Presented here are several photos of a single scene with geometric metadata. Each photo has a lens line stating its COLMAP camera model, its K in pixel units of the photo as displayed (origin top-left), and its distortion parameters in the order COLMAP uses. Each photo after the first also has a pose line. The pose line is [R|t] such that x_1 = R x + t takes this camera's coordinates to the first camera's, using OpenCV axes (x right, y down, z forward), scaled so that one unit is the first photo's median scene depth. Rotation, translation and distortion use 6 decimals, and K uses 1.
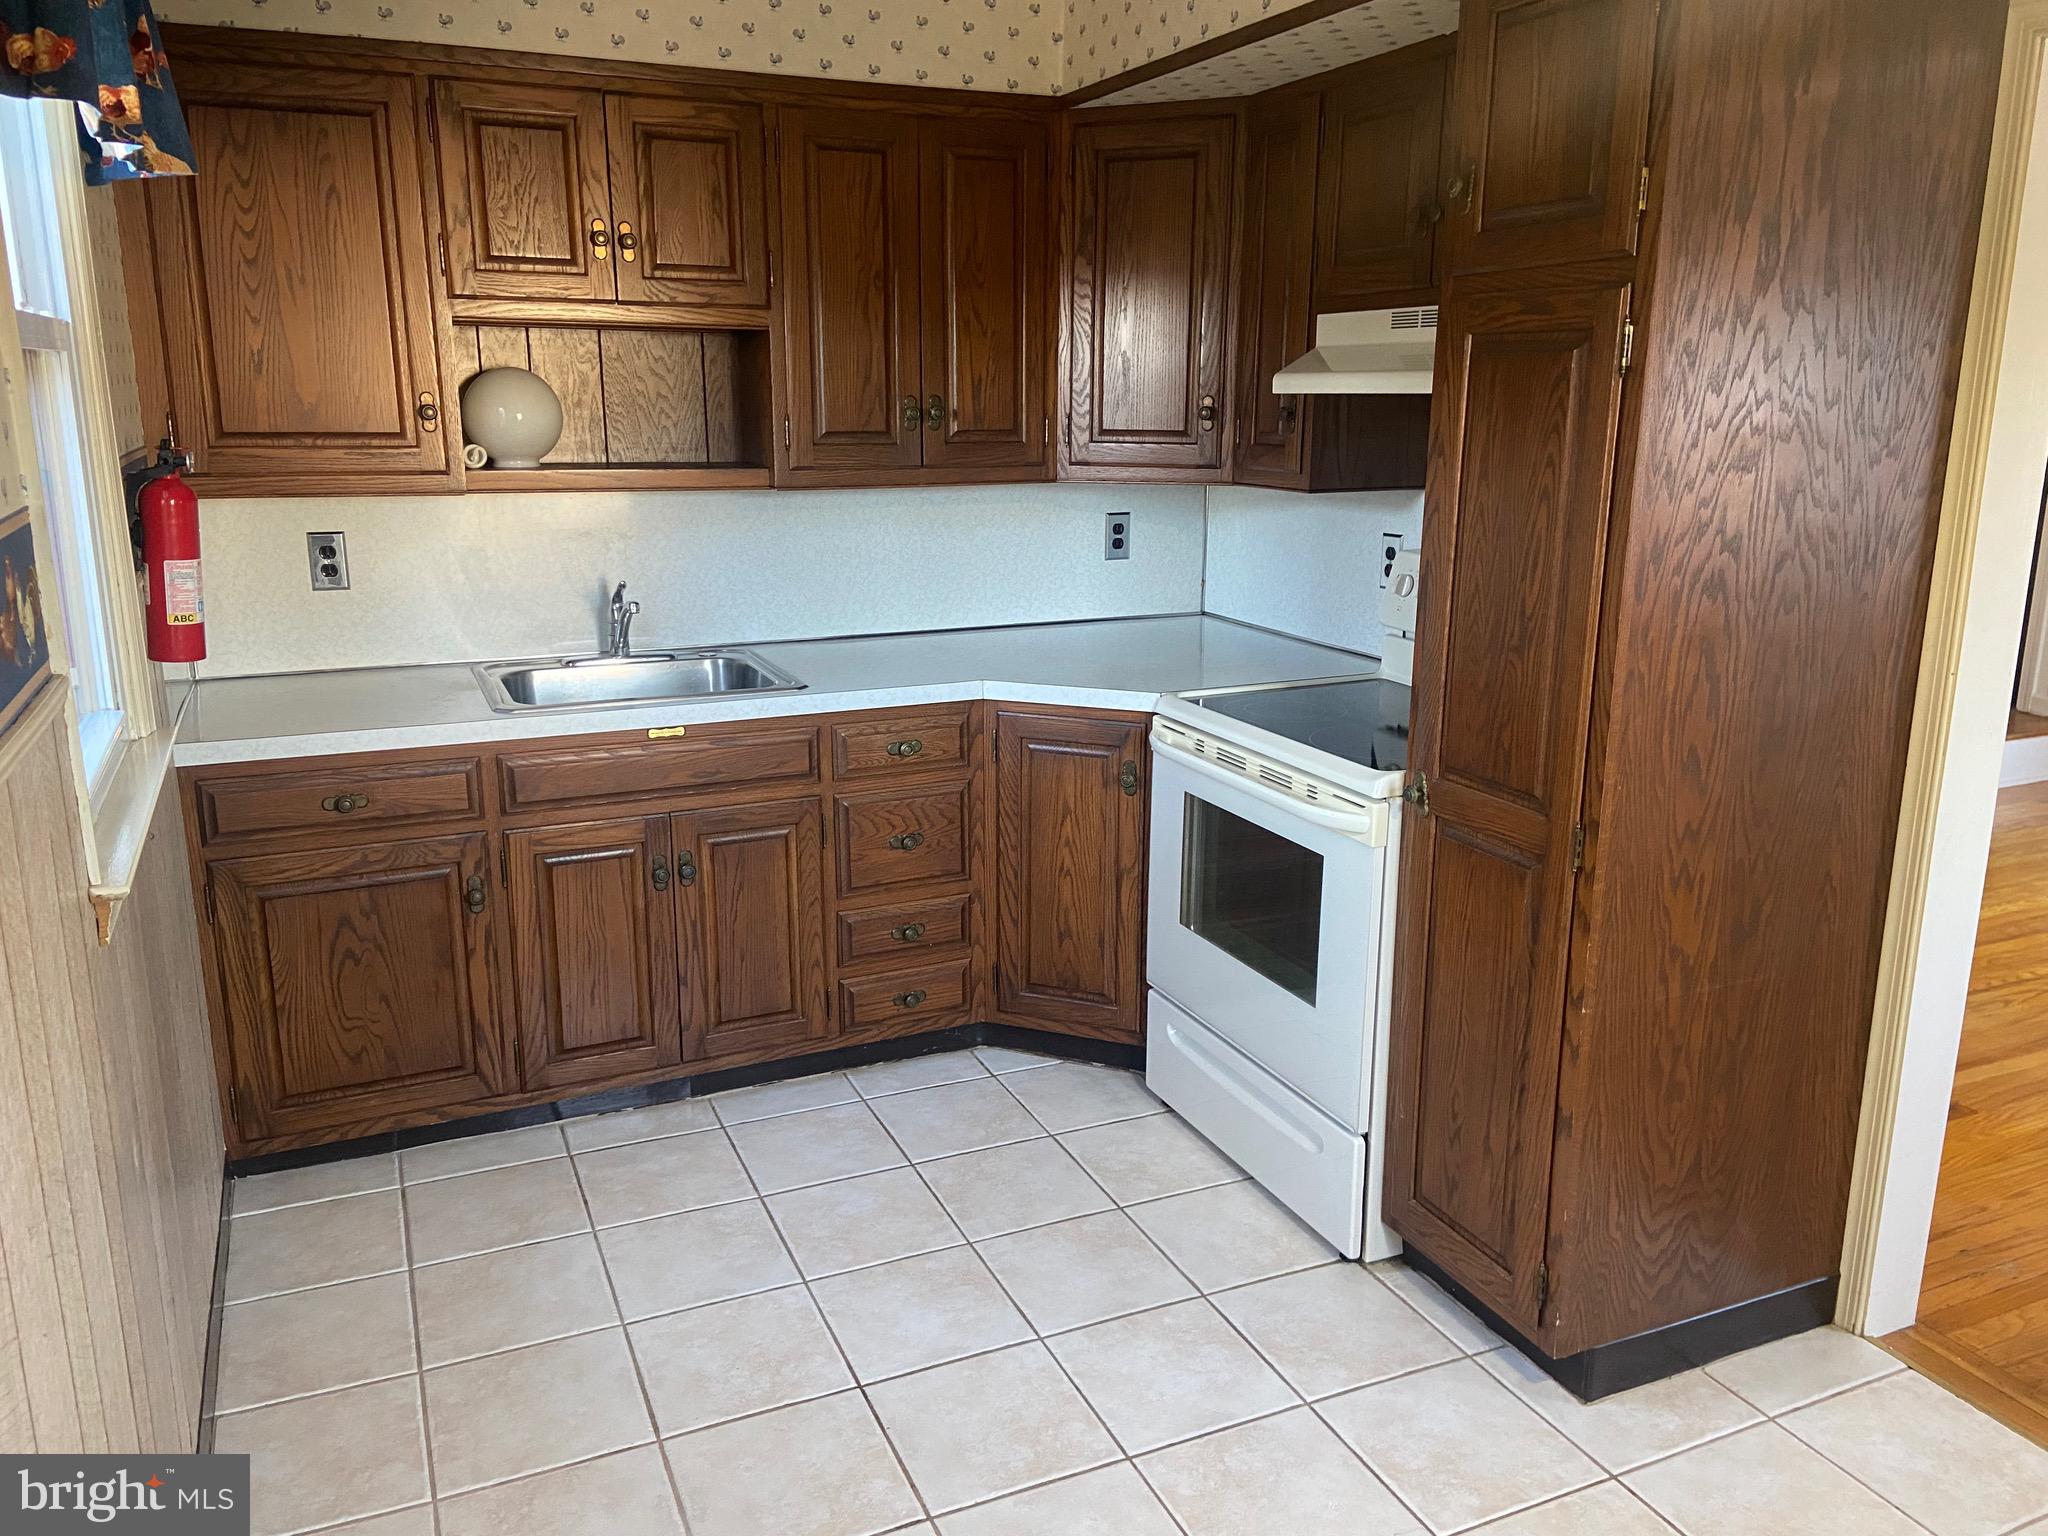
lens RADIAL K [[1552.2, 0, 1065.6], [0, 1552.2, 746.1], [0, 0, 1]] dist [0.118262, -0.135440]
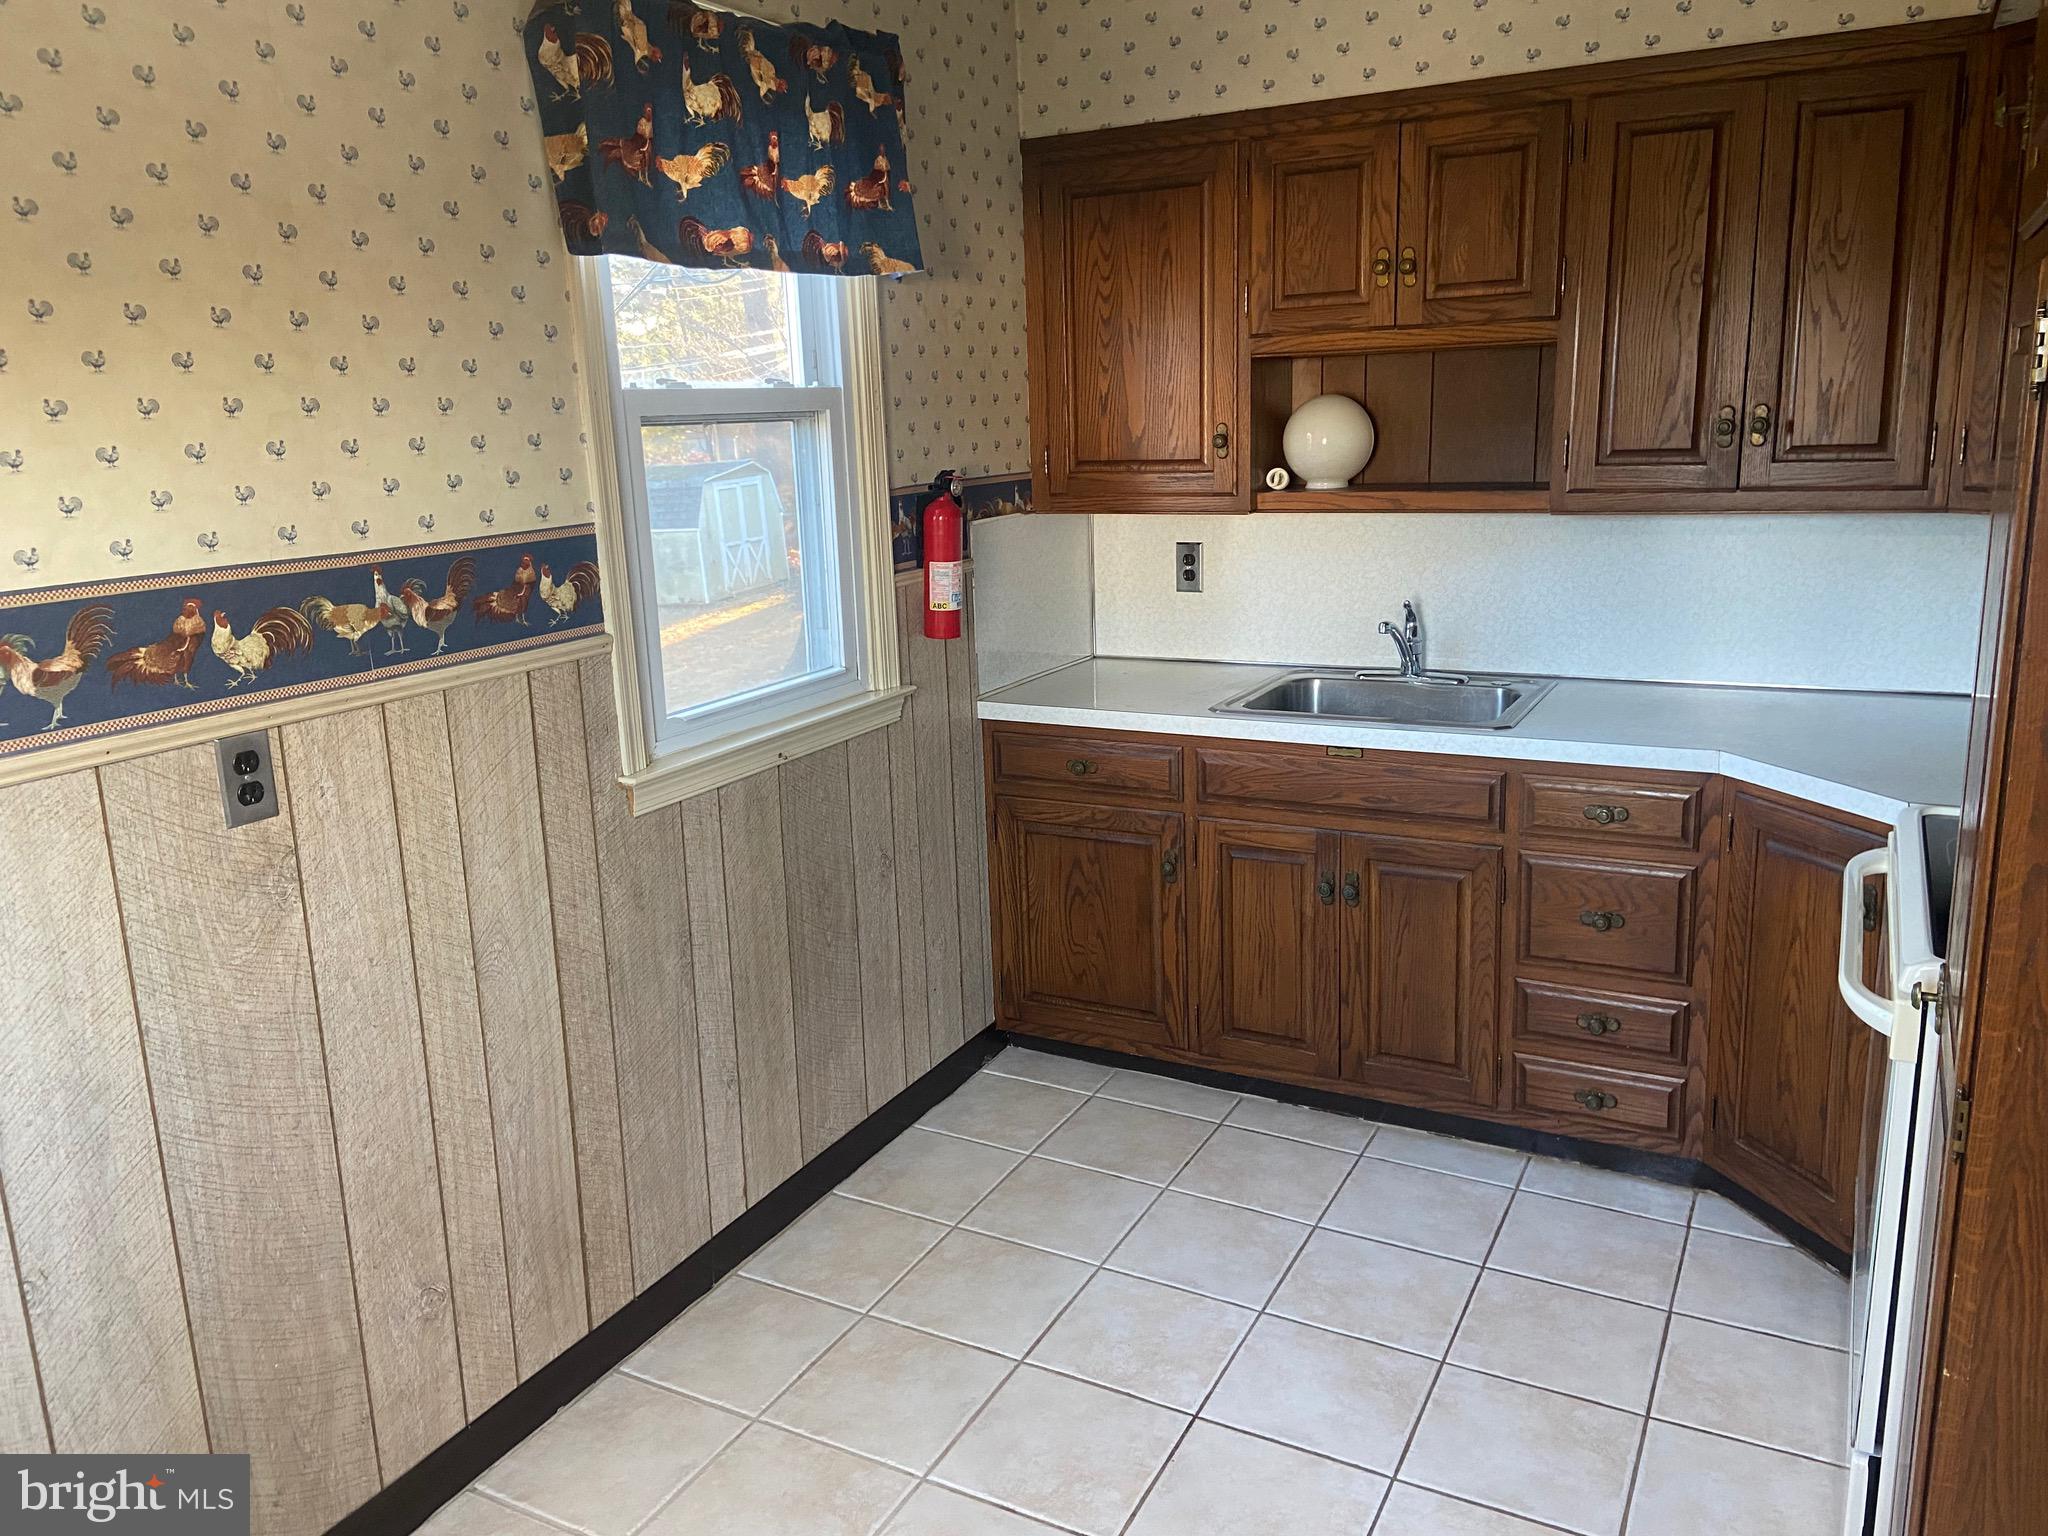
lens RADIAL K [[1552.2, 0, 1025.3], [0, 1552.2, 754.2], [0, 0, 1]] dist [0.118262, -0.135440]
pose [[0.602823, 0.148854, -0.783867, 0.402543], [-0.154449, 0.985631, 0.068392, -0.042958], [0.782783, 0.079840, 0.617151, 0.208640]]
